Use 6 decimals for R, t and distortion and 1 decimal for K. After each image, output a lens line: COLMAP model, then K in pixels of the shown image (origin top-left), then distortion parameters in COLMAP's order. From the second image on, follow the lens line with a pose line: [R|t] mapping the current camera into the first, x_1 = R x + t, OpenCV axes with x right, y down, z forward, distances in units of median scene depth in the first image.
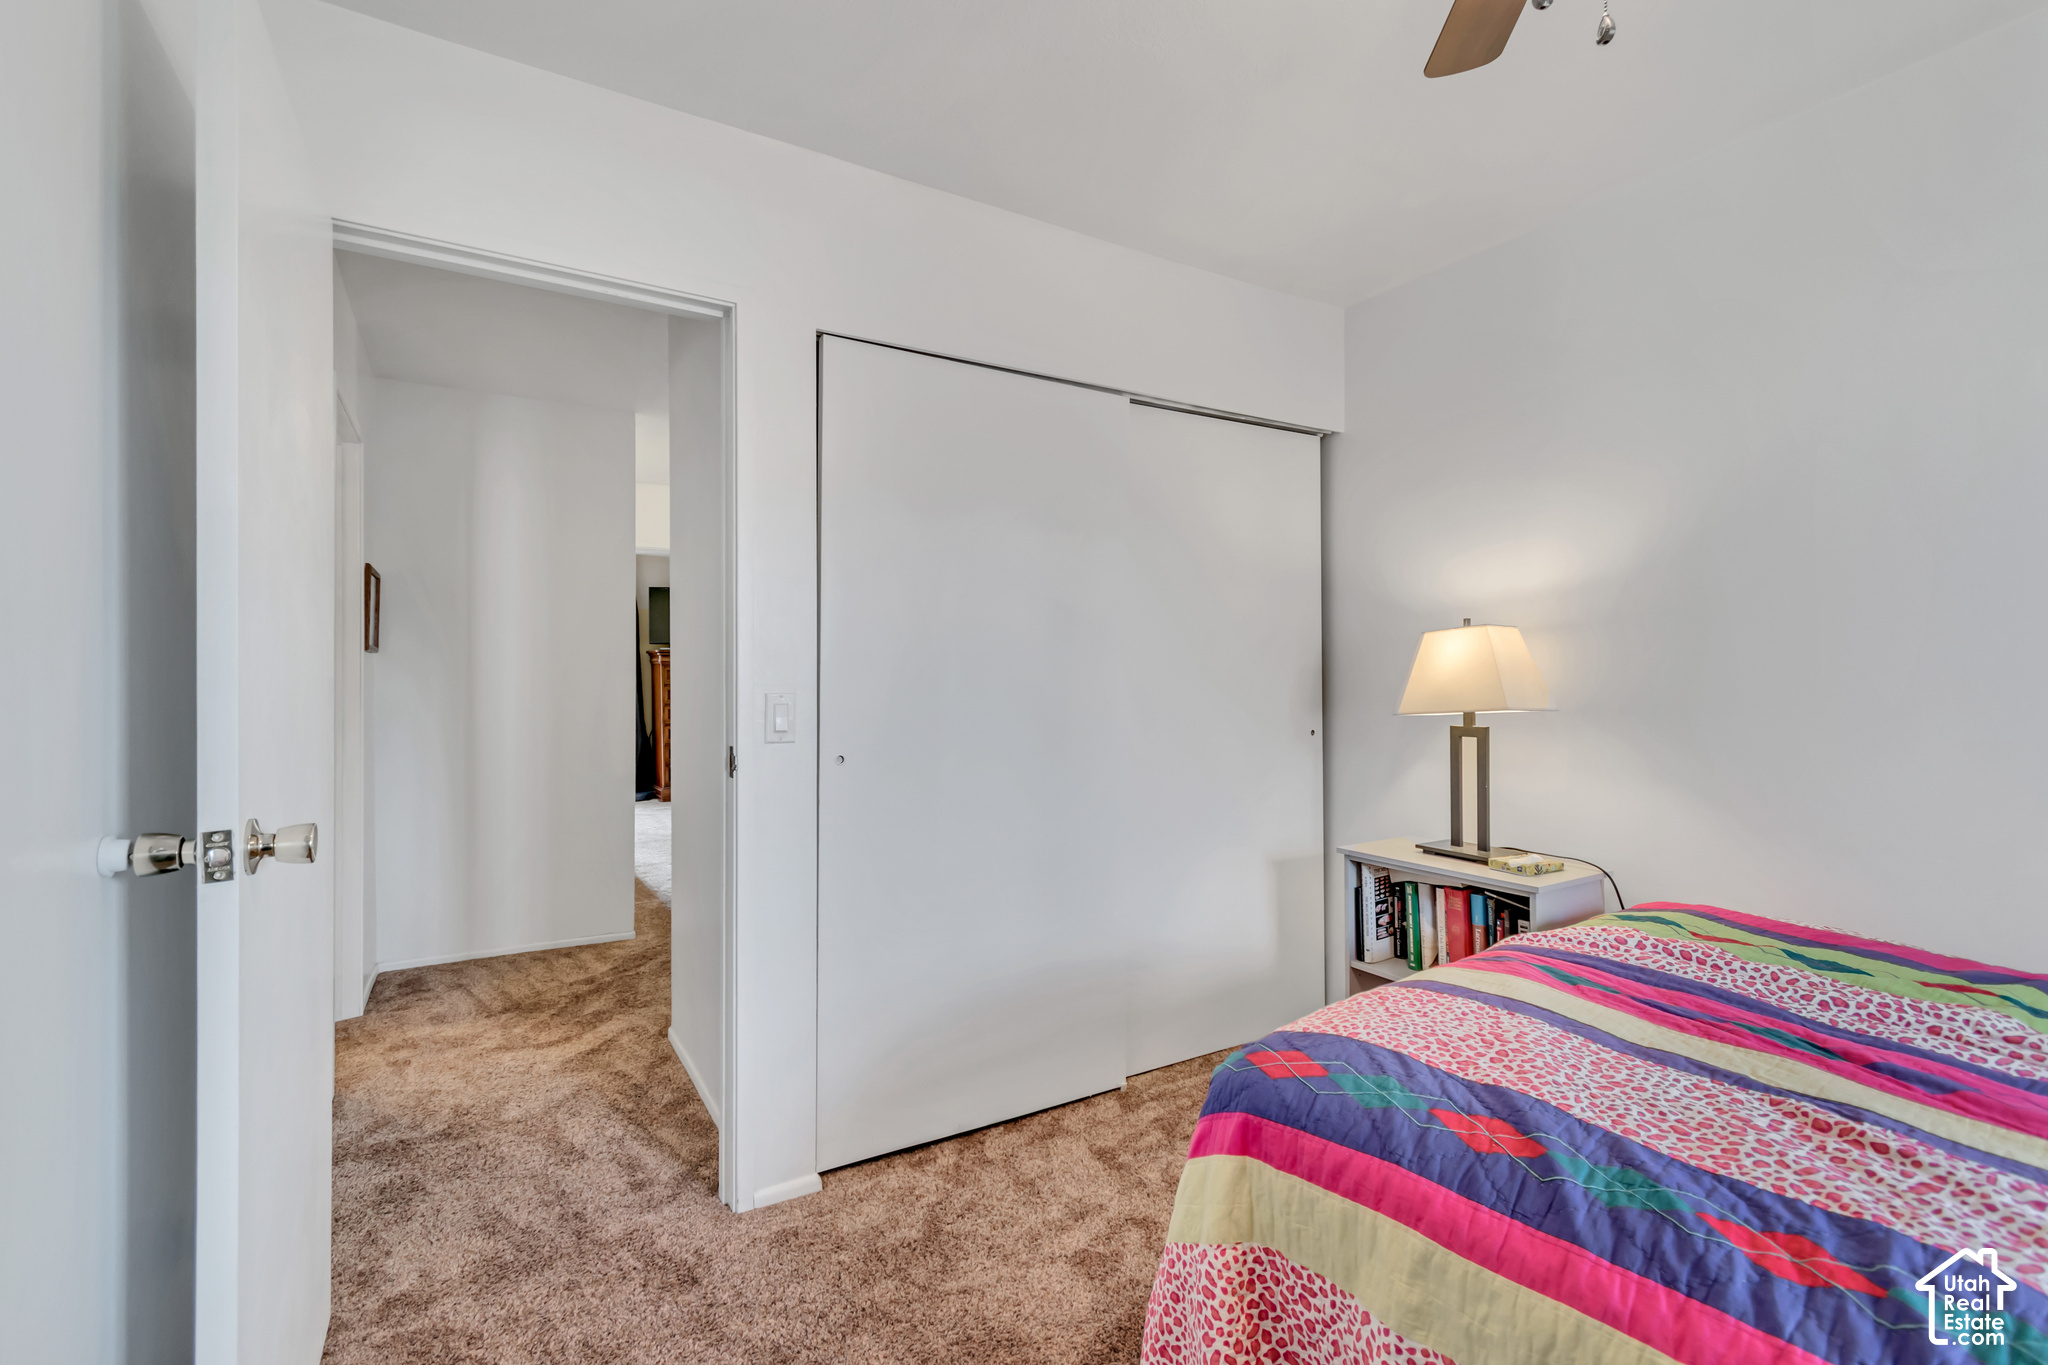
lens RADIAL K [[912.2, 0, 1022.9], [0, 912.2, 681.2], [0, 0, 1]] dist [-0.003027, -0.000141]
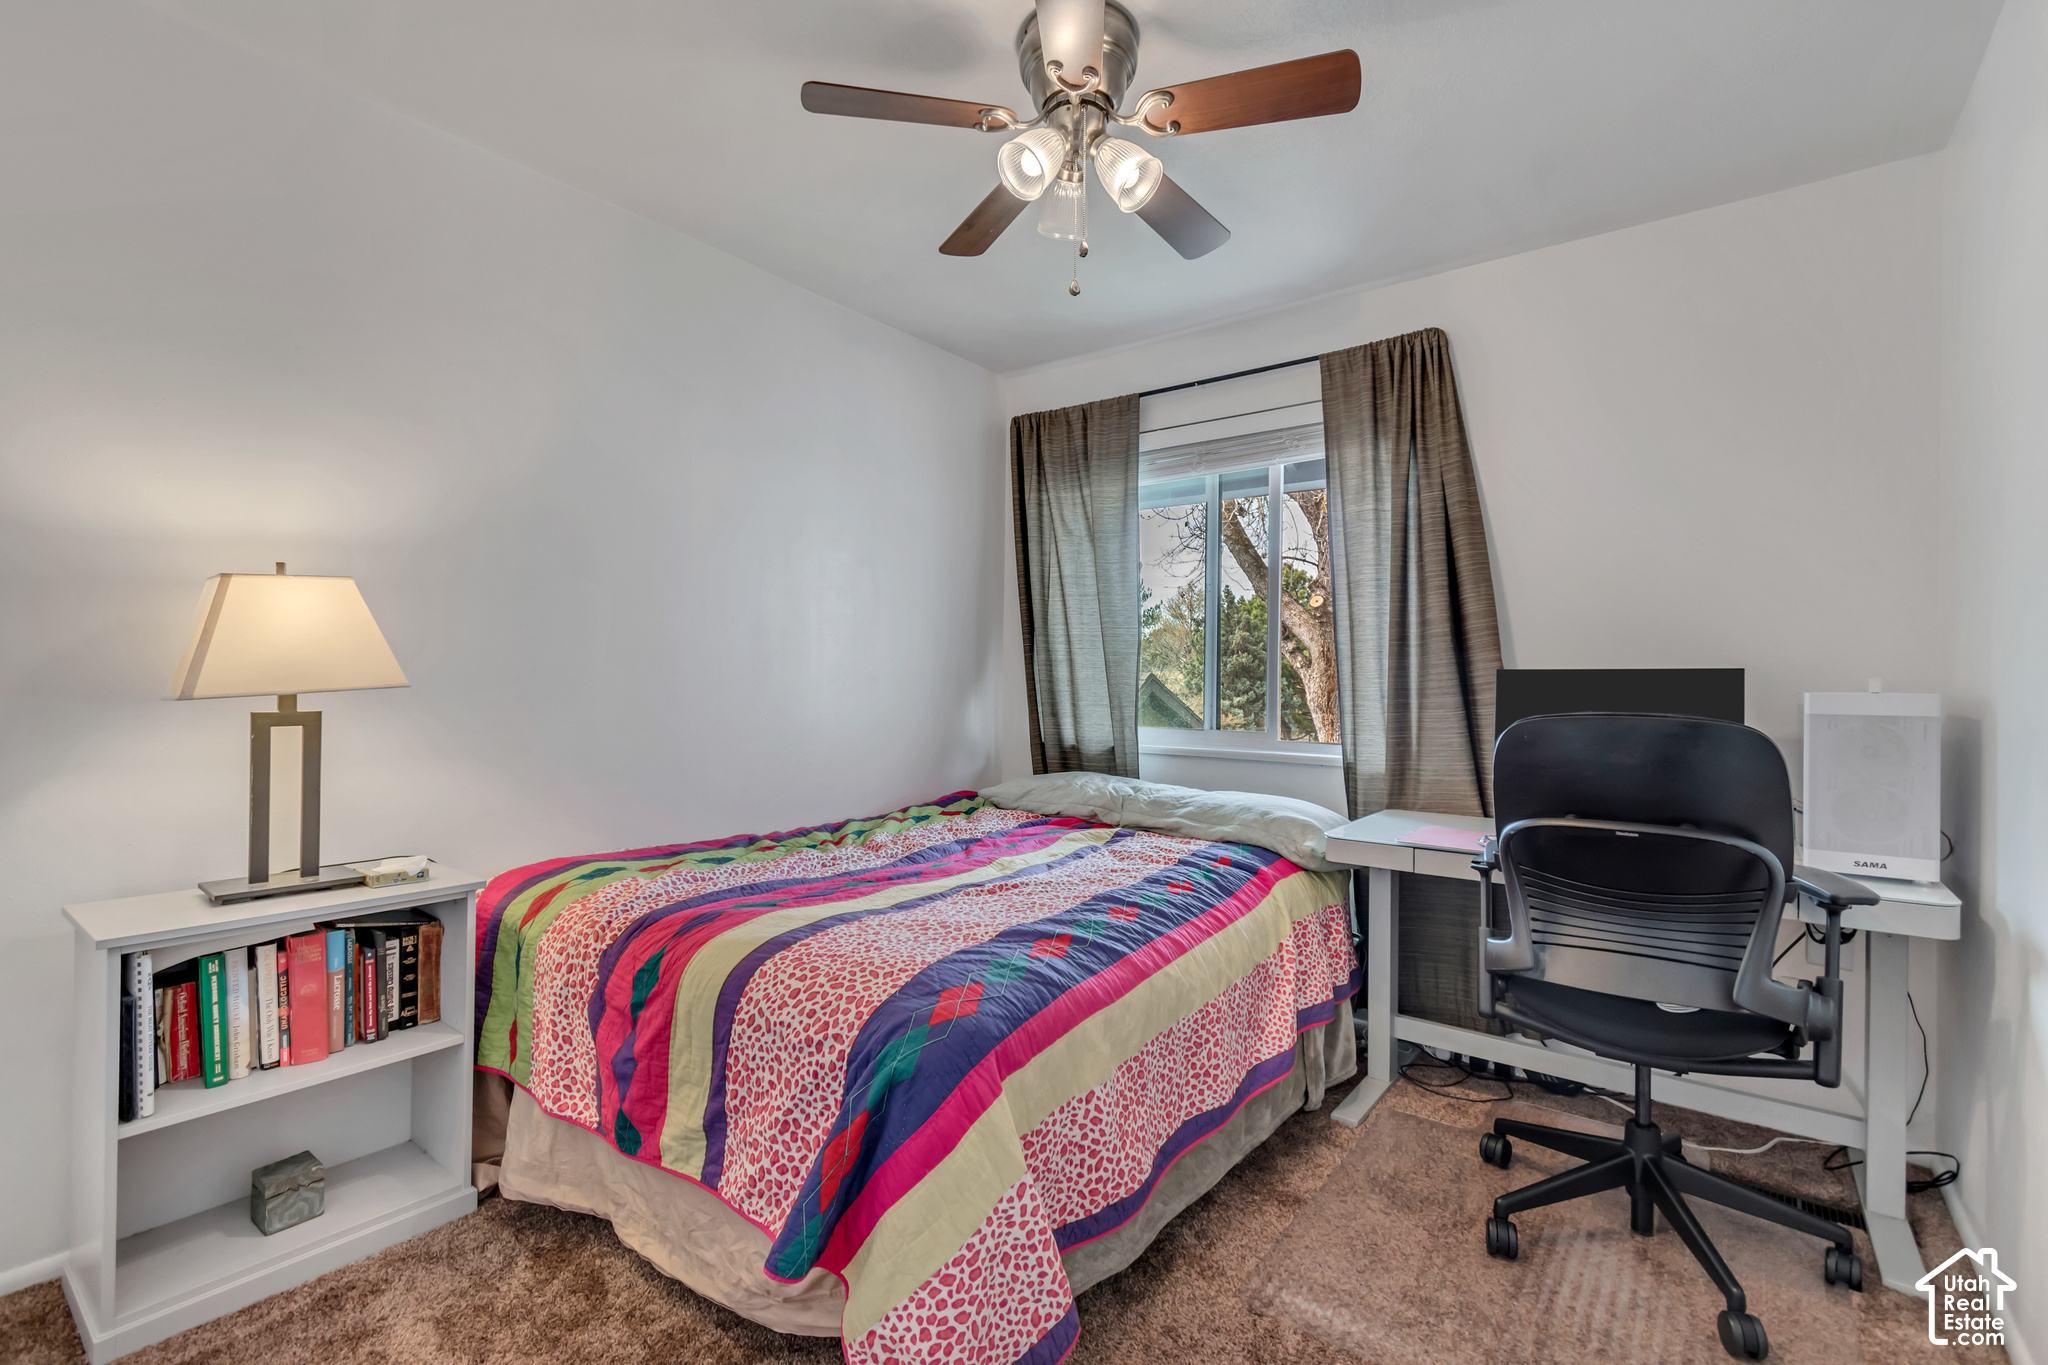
lens RADIAL K [[912.2, 0, 1021.6], [0, 912.2, 678.7], [0, 0, 1]] dist [-0.003027, -0.000141]
pose [[-0.367091, -0.008040, 0.930150, -0.405355], [-0.007292, 0.999957, 0.005766, 0.014519], [-0.930157, -0.004666, -0.367134, 0.720149]]
